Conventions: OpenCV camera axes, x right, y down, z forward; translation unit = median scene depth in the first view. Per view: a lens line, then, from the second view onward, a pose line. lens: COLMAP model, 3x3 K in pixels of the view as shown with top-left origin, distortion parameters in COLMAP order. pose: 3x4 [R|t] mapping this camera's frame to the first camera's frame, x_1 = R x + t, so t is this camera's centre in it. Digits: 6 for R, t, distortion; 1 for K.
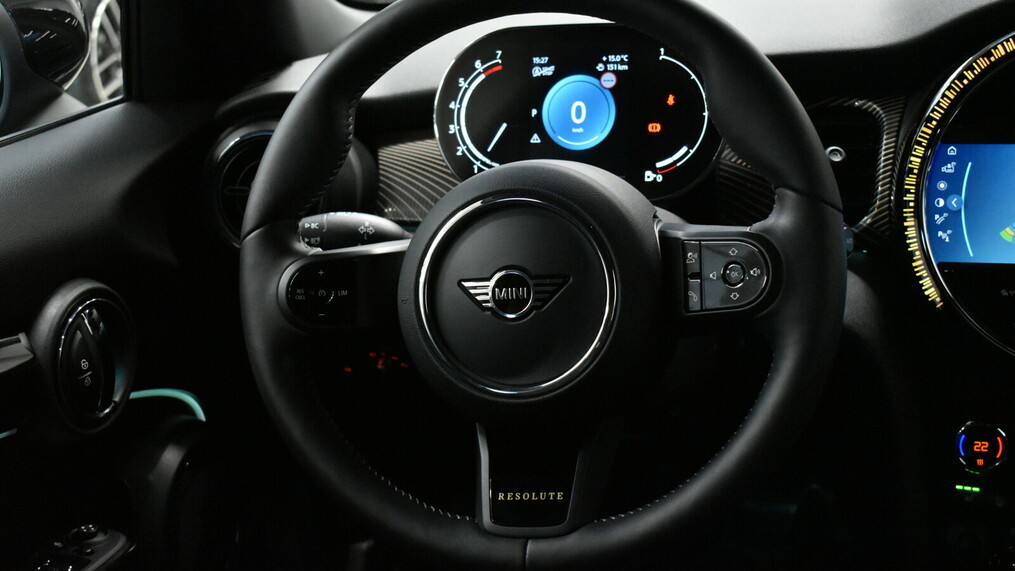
lens RADIAL K [[1441.5, 0, 507.0], [0, 1441.5, 286.2], [0, 0, 1]] dist [0.048556, 0.000000]
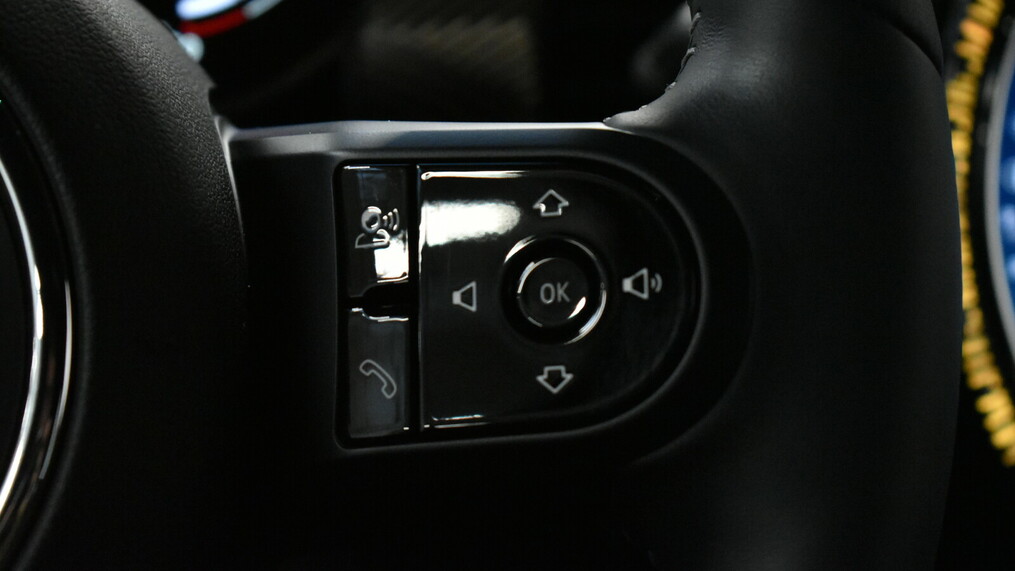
lens RADIAL K [[2472.0, 0, 506.7], [0, 2472.0, 285.3], [0, 0, 1]] dist [0.003981, 0.000000]
pose [[0.957440, 0.056018, 0.283144, 0.024070], [-0.030636, 0.995167, -0.093293, 0.025638], [-0.287002, 0.080648, 0.954529, 0.498122]]
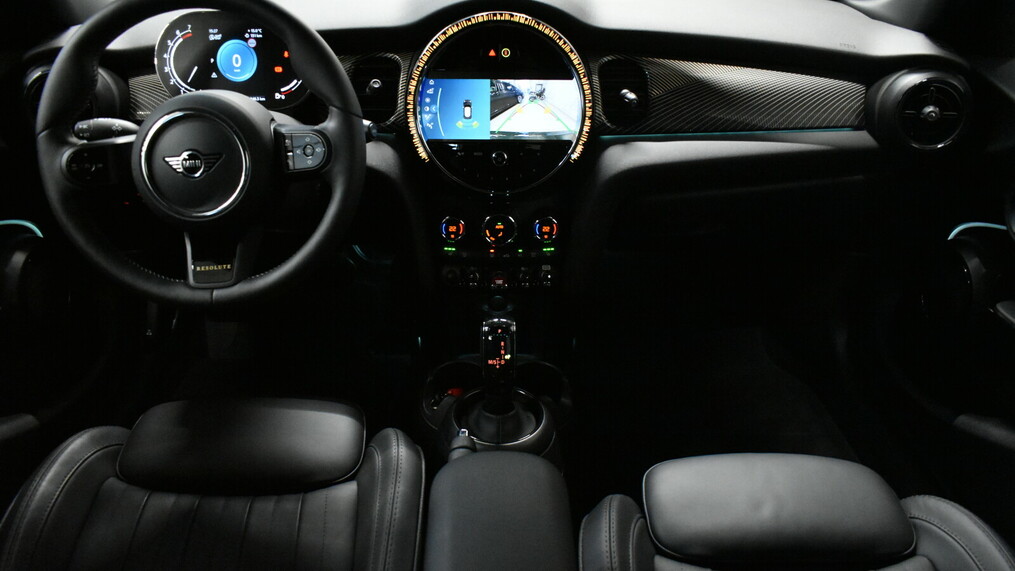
lens RADIAL K [[807.6, 0, 505.7], [0, 807.6, 287.7], [0, 0, 1]] dist [0.001518, 0.008402]
pose [[0.962793, -0.071823, 0.260521, 0.096760], [0.023505, 0.982638, 0.184040, -0.018111], [-0.269216, -0.171069, 0.947765, -0.134269]]
